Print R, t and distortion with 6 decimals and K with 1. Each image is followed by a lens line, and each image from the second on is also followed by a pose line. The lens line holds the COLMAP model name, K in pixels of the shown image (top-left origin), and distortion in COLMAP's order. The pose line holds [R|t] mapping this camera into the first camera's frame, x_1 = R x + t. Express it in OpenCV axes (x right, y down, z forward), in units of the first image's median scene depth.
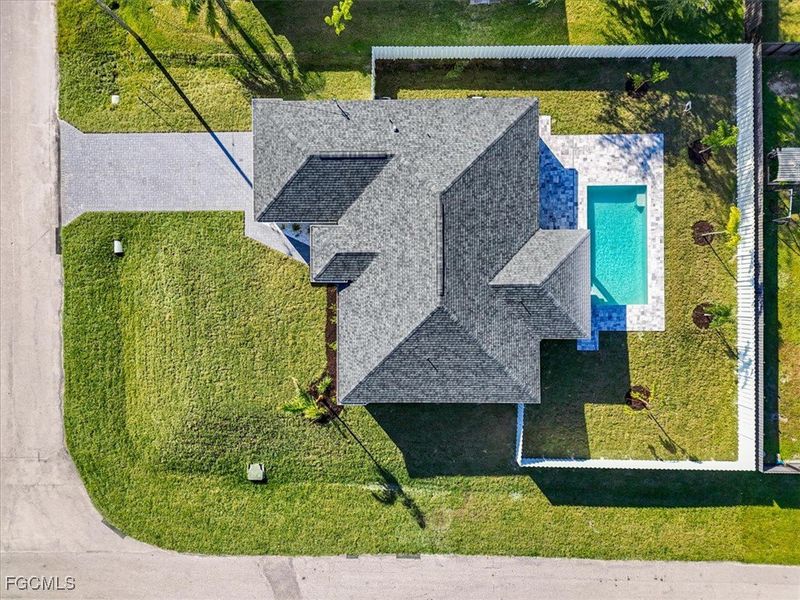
lens RADIAL K [[597.2, 0, 398.5], [0, 597.2, 295.9], [0, 0, 1]] dist [0.025798, 0.002587]
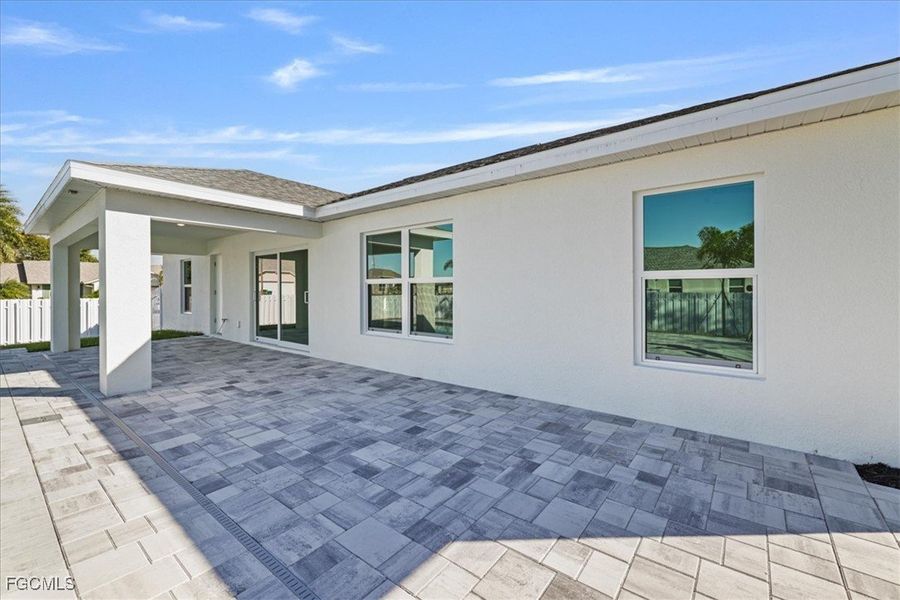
lens RADIAL K [[381.9, 0, 453.6], [0, 381.9, 283.1], [0, 0, 1]] dist [0.008778, 0.000515]
pose [[-0.626850, 0.024467, -0.778755, 0.304997], [-0.778861, 0.007034, 0.627157, -0.247519], [0.020822, 0.999676, 0.014647, 0.938186]]
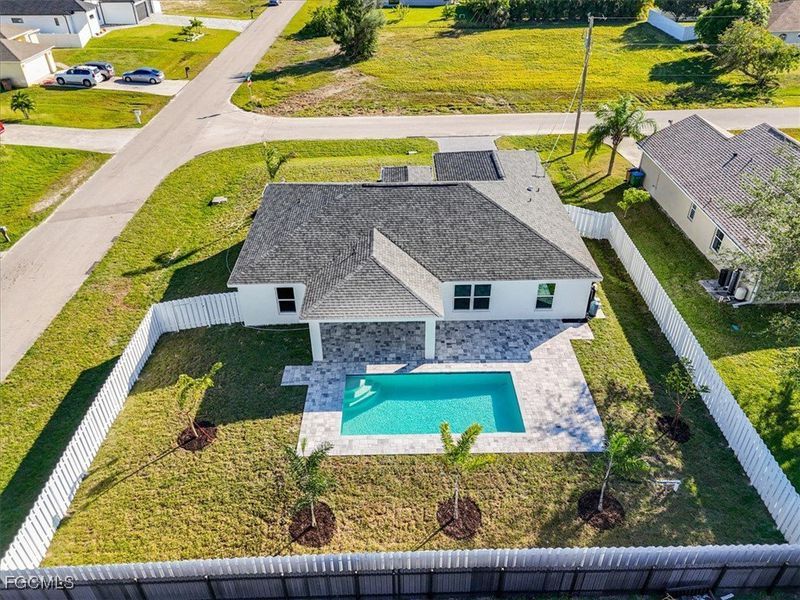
lens RADIAL K [[597.2, 0, 395.4], [0, 597.2, 298.1], [0, 0, 1]] dist [0.025798, 0.002587]
pose [[0.002246, 0.588146, -0.808752, 0.819635], [-0.999929, 0.010815, 0.005088, -0.048051], [0.011740, 0.808683, 0.588128, 0.490310]]
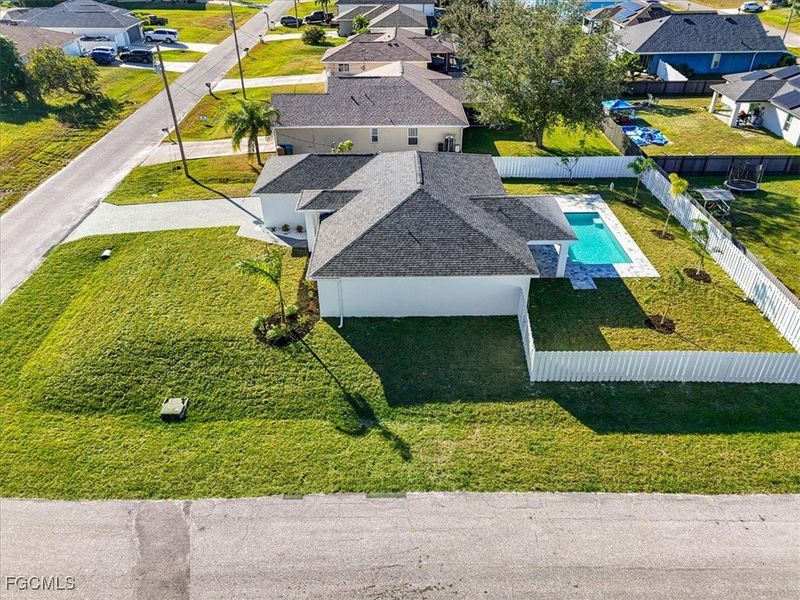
lens RADIAL K [[597.2, 0, 397.2], [0, 597.2, 300.3], [0, 0, 1]] dist [0.025798, 0.002587]
pose [[0.999754, 0.017594, 0.013490, 0.016302], [0.001740, 0.544315, -0.838879, 0.841909], [-0.022102, 0.838697, 0.544150, 0.510116]]
